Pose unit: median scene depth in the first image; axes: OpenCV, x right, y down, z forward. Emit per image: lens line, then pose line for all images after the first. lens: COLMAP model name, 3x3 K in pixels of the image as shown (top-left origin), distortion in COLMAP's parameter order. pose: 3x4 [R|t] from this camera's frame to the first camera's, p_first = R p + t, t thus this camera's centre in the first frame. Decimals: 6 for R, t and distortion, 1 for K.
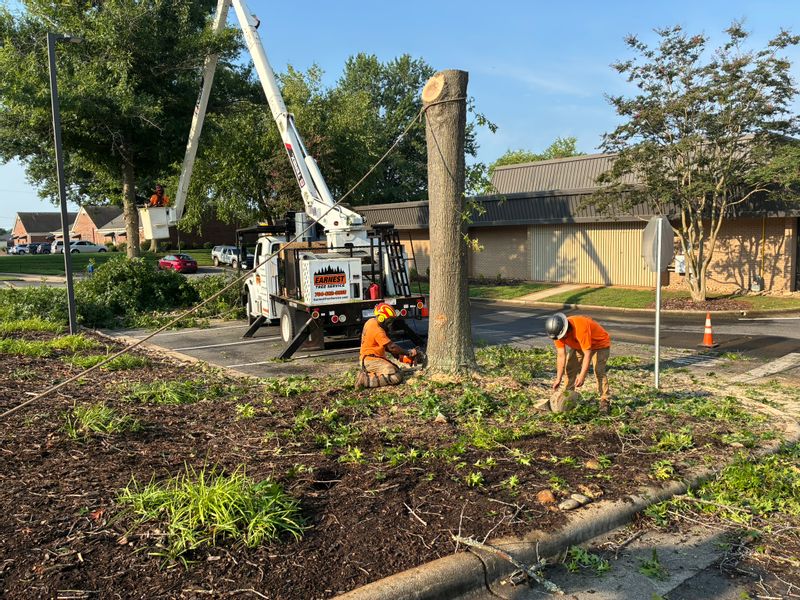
lens RADIAL K [[607.3, 0, 400.0], [0, 607.3, 300.0], [0, 0, 1]] dist [0.038381, -0.047752]
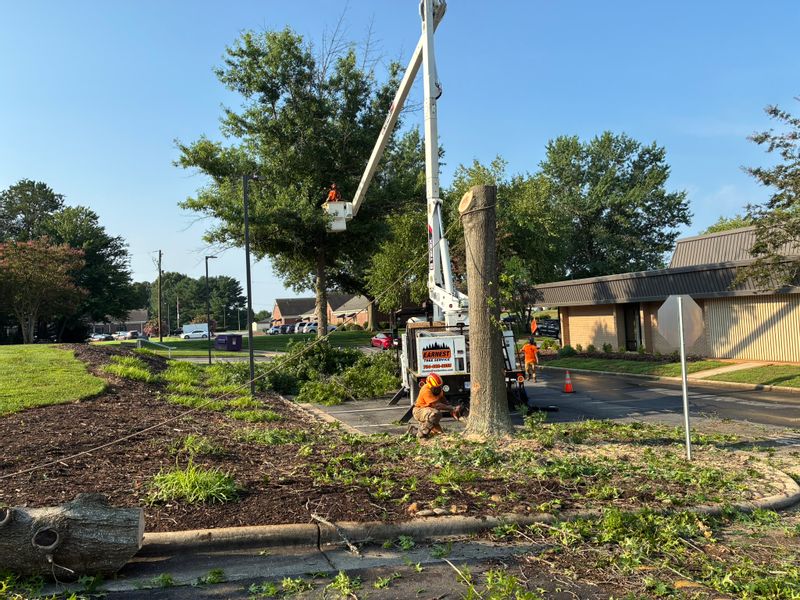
lens RADIAL K [[607.3, 0, 400.0], [0, 607.3, 300.0], [0, 0, 1]] dist [0.038381, -0.047752]
pose [[0.935162, -0.029882, -0.352958, 0.210387], [-0.014798, 0.992270, -0.123214, 0.006829], [0.353911, 0.120448, 0.927491, -0.107880]]
